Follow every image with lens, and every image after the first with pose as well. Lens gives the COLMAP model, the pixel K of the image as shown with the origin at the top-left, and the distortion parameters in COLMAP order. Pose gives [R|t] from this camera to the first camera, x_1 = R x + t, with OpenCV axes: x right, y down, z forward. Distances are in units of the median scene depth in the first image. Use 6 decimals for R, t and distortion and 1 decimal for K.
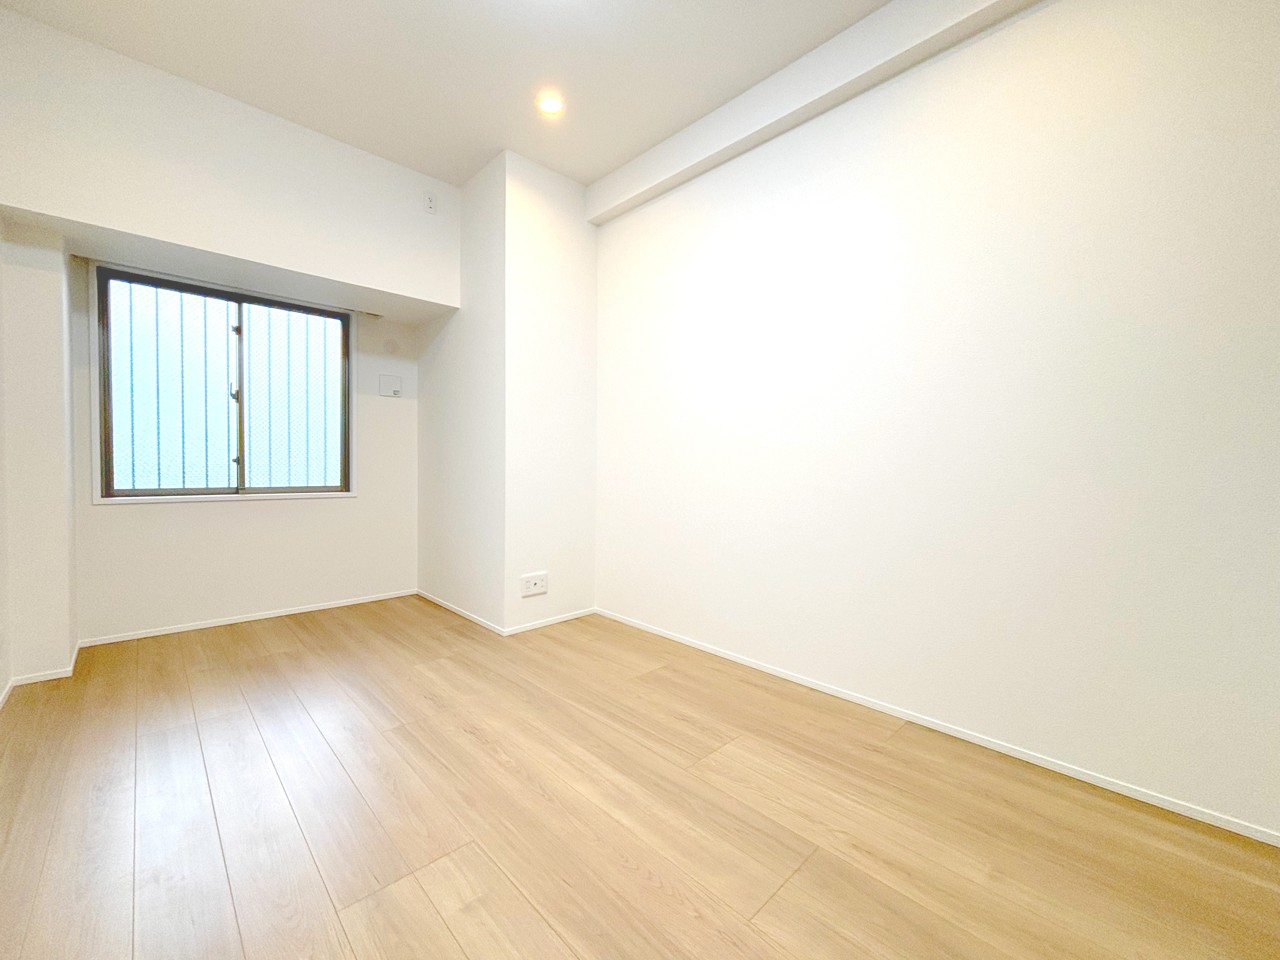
lens RADIAL K [[516.7, 0, 638.4], [0, 516.7, 481.6], [0, 0, 1]] dist [0.003951, 0.001085]
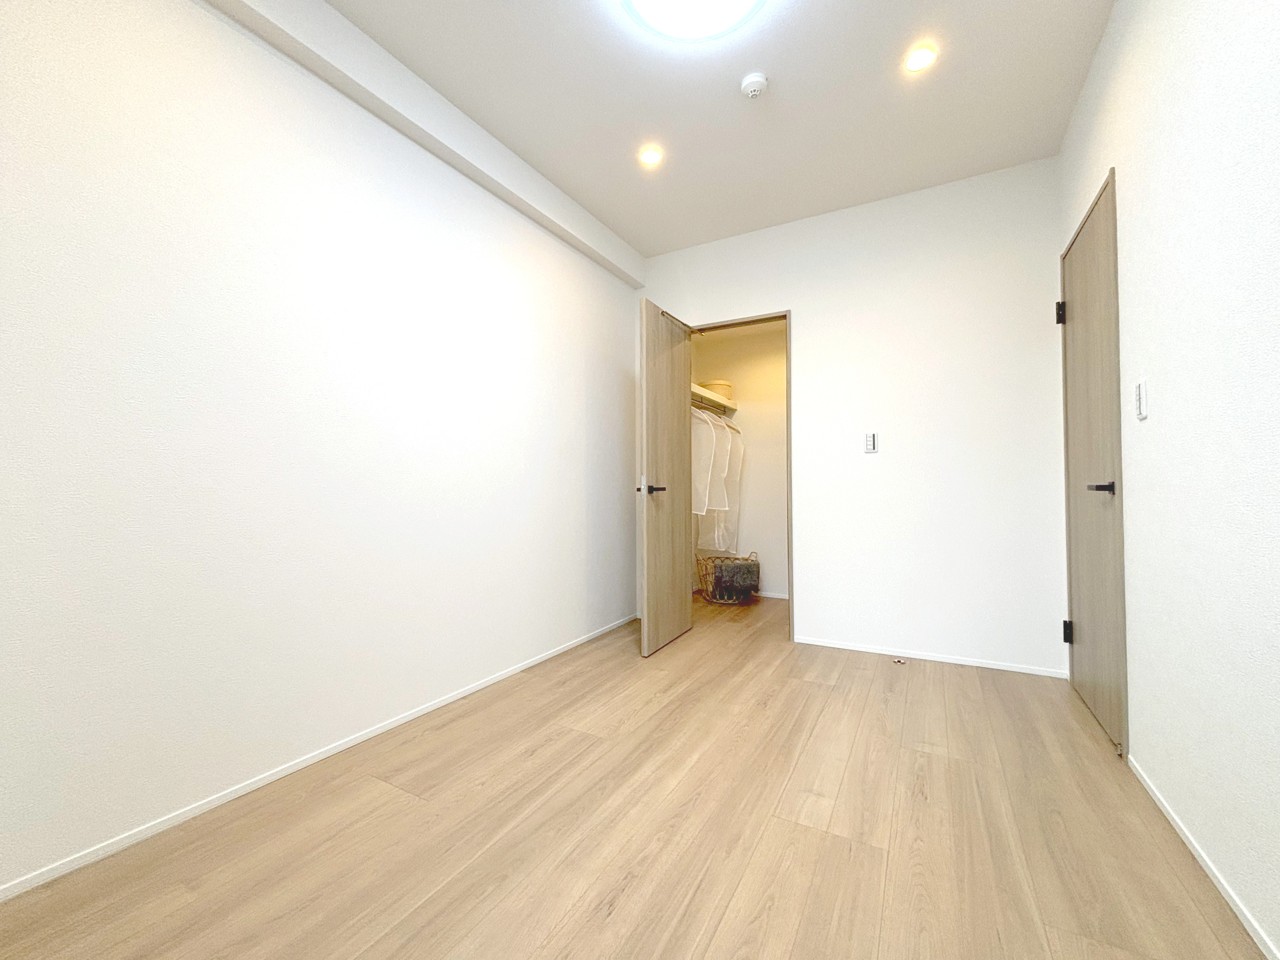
lens RADIAL K [[516.7, 0, 637.8], [0, 516.7, 473.7], [0, 0, 1]] dist [0.003951, 0.001085]
pose [[-0.283072, 0.017223, 0.958944, -1.017498], [0.030296, 0.999500, -0.009009, -0.054043], [-0.958620, 0.026502, -0.283453, 1.196991]]
